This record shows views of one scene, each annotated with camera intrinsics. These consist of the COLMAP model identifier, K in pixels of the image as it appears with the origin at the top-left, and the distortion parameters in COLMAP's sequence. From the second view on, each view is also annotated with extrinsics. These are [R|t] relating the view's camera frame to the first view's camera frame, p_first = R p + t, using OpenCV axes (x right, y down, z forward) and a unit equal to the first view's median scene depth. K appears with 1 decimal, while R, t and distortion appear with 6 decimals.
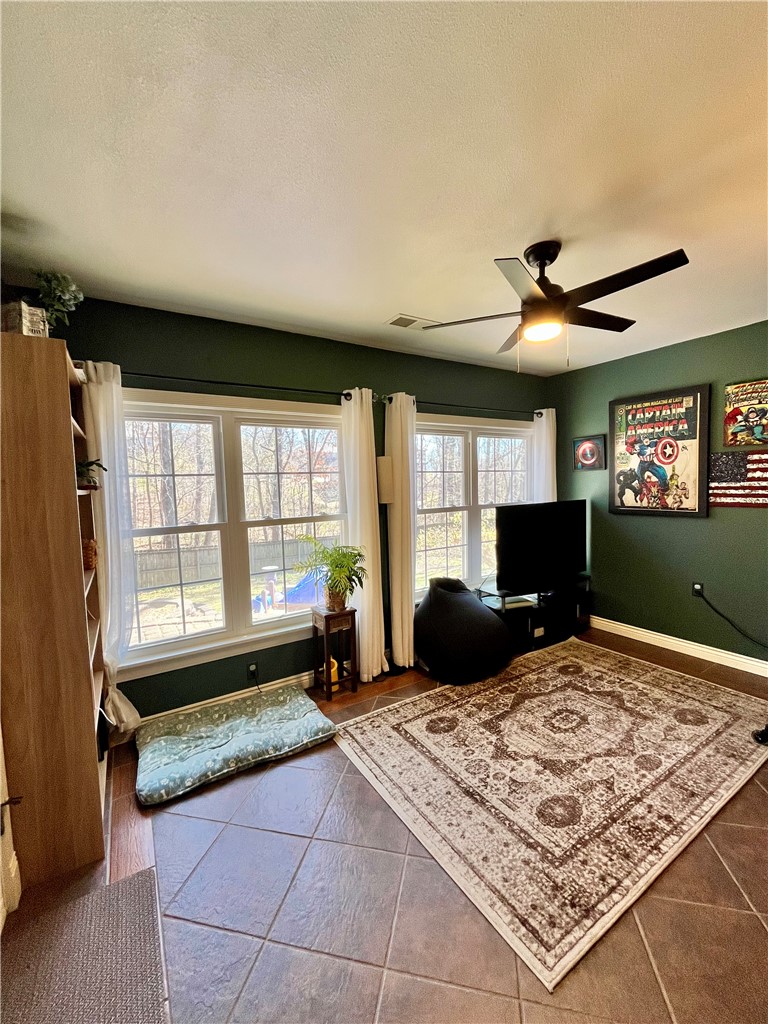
lens RADIAL K [[416.2, 0, 387.6], [0, 416.2, 513.0], [0, 0, 1]] dist [-0.002032, 0.000022]
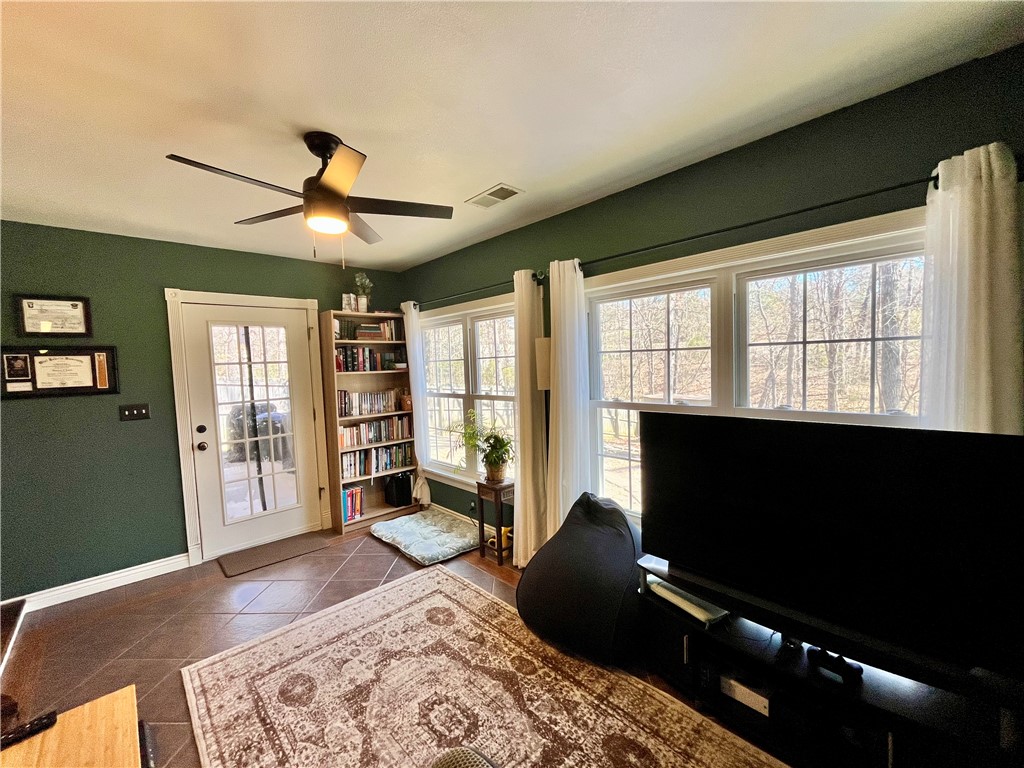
lens RADIAL K [[416.2, 0, 506.6], [0, 416.2, 382.7], [0, 0, 1]] dist [-0.002032, 0.000022]
pose [[0.184875, 0.066622, -0.980501, 1.037015], [-0.042828, 0.997298, 0.059688, -0.107588], [0.981828, 0.030958, 0.187229, 0.896553]]
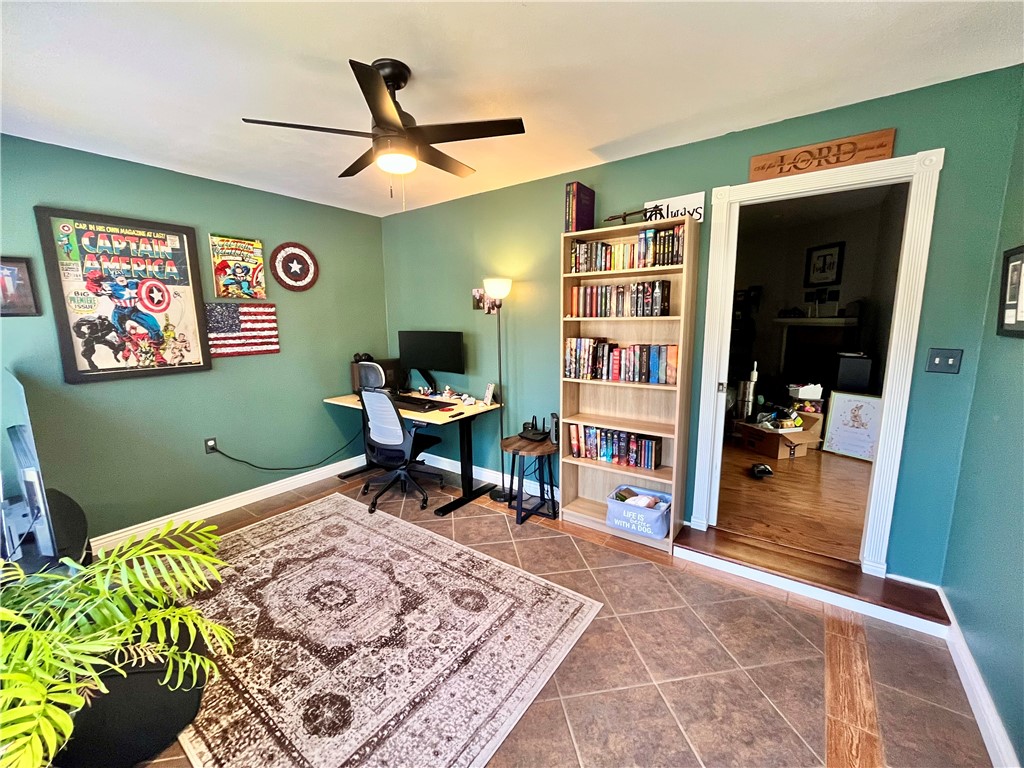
lens RADIAL K [[416.2, 0, 506.7], [0, 416.2, 385.6], [0, 0, 1]] dist [-0.002032, 0.000022]
pose [[-0.353628, -0.115644, 0.928210, -0.462847], [0.093058, 0.983056, 0.157930, -0.050594], [-0.930746, 0.142226, -0.336875, 0.837509]]
